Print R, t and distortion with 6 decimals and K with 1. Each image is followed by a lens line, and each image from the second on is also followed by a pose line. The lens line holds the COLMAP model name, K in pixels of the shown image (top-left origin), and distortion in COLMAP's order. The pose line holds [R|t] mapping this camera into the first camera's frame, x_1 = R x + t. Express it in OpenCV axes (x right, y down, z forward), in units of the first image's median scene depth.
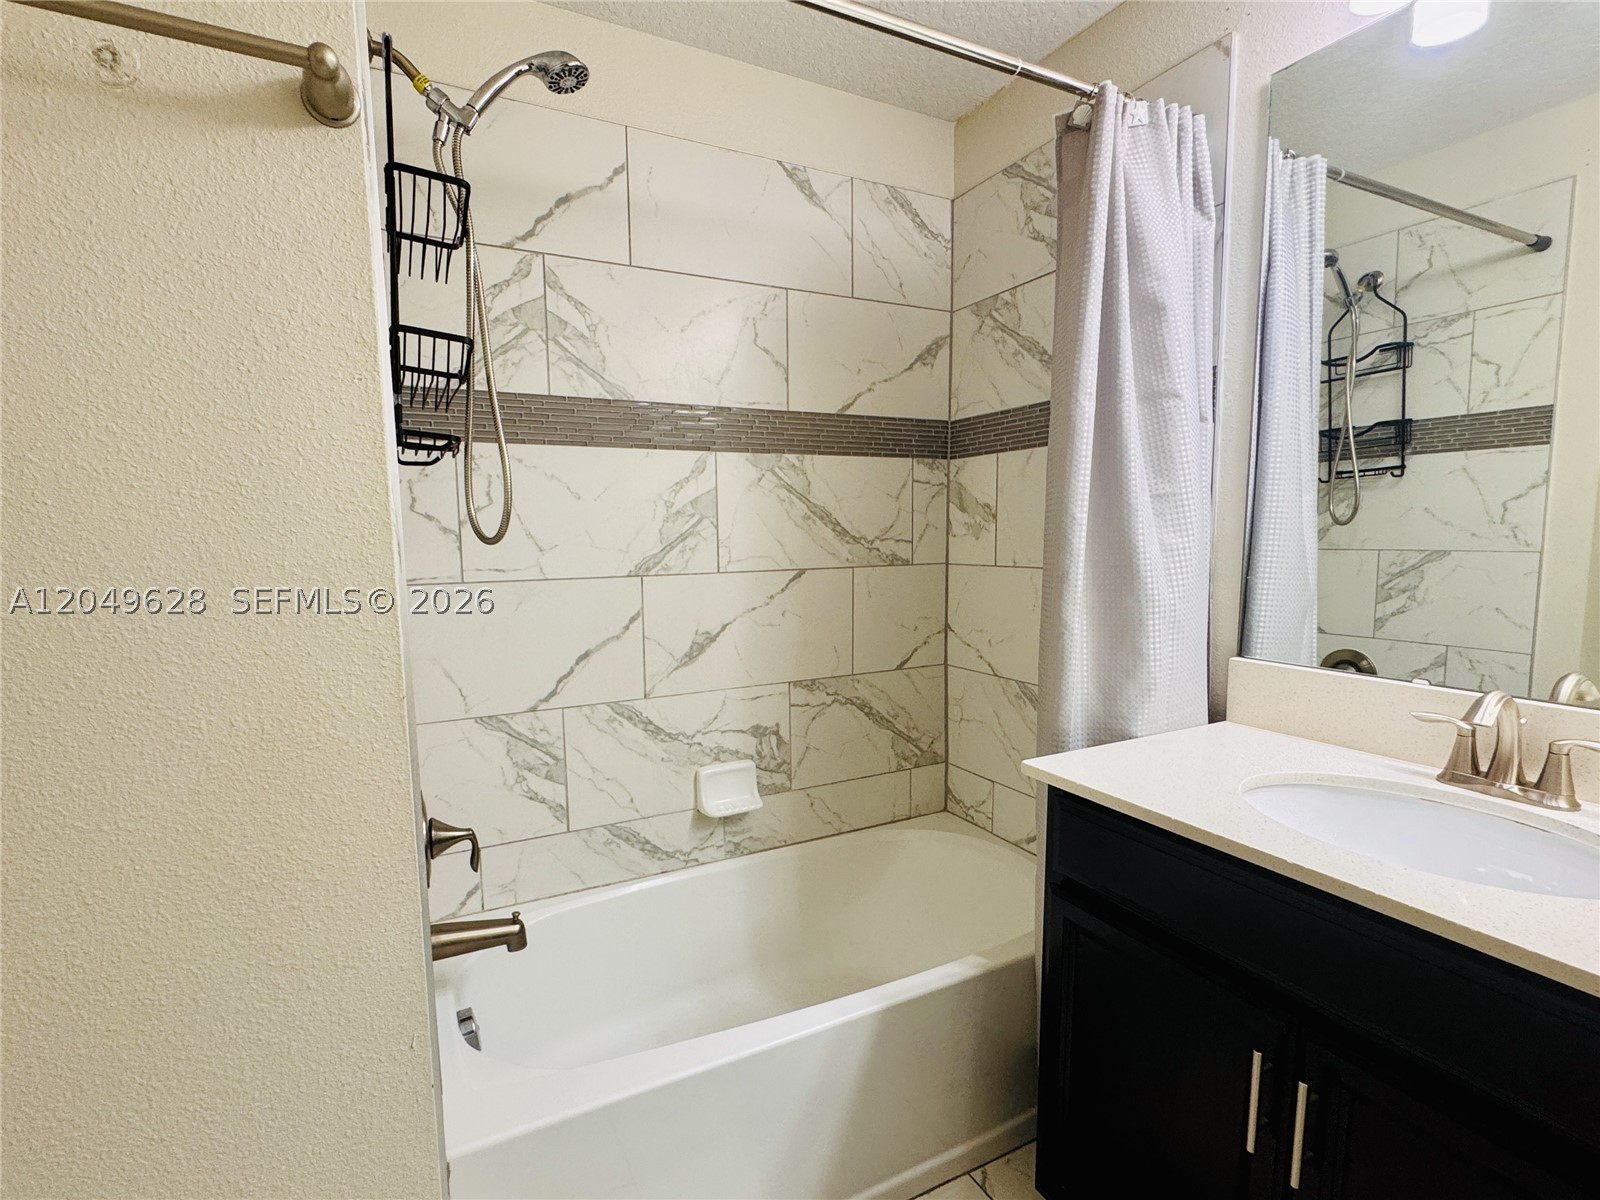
lens RADIAL K [[671.1, 0, 794.3], [0, 671.1, 602.4], [0, 0, 1]] dist [0.000511, 0.000231]
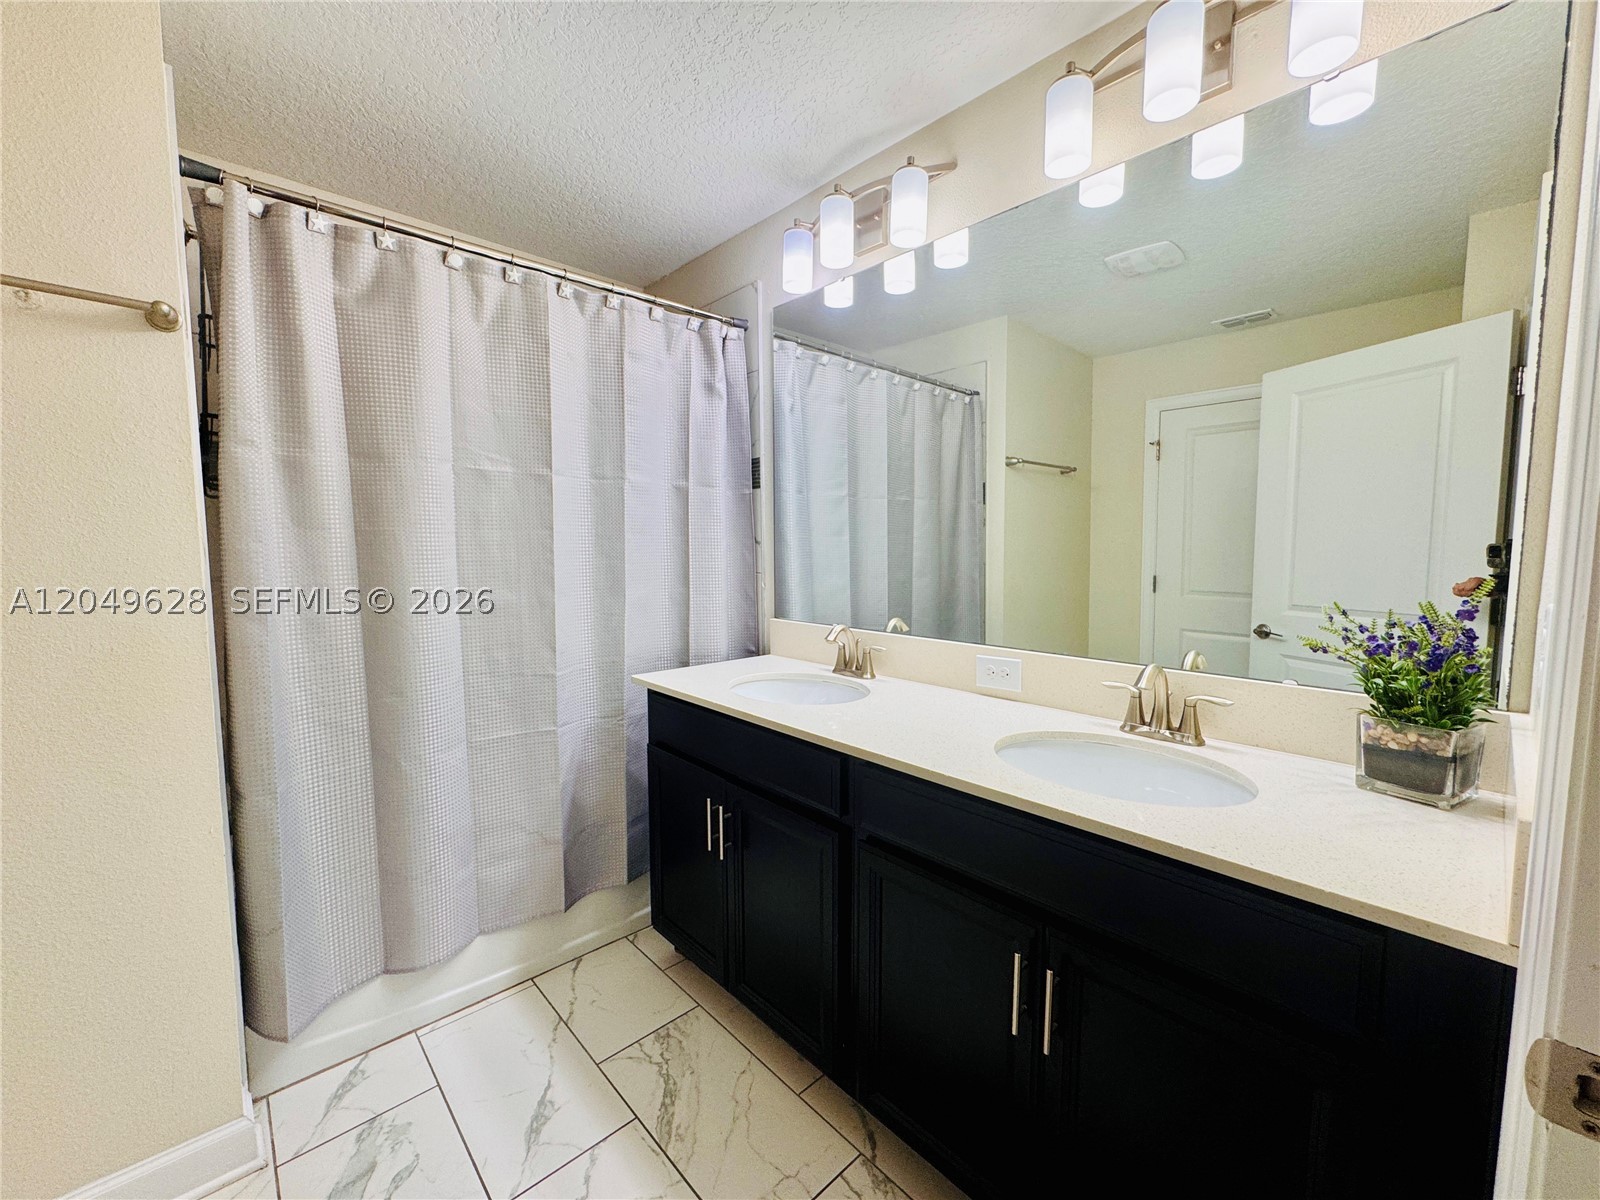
lens RADIAL K [[641.9, 0, 853.6], [0, 641.9, 594.0], [0, 0, 1]] dist [-0.001582, 0.000530]
pose [[0.967724, -0.007133, 0.251911, 0.098622], [0.015460, 0.999397, -0.031091, 0.016751], [-0.251537, 0.033982, 0.967251, -0.163366]]
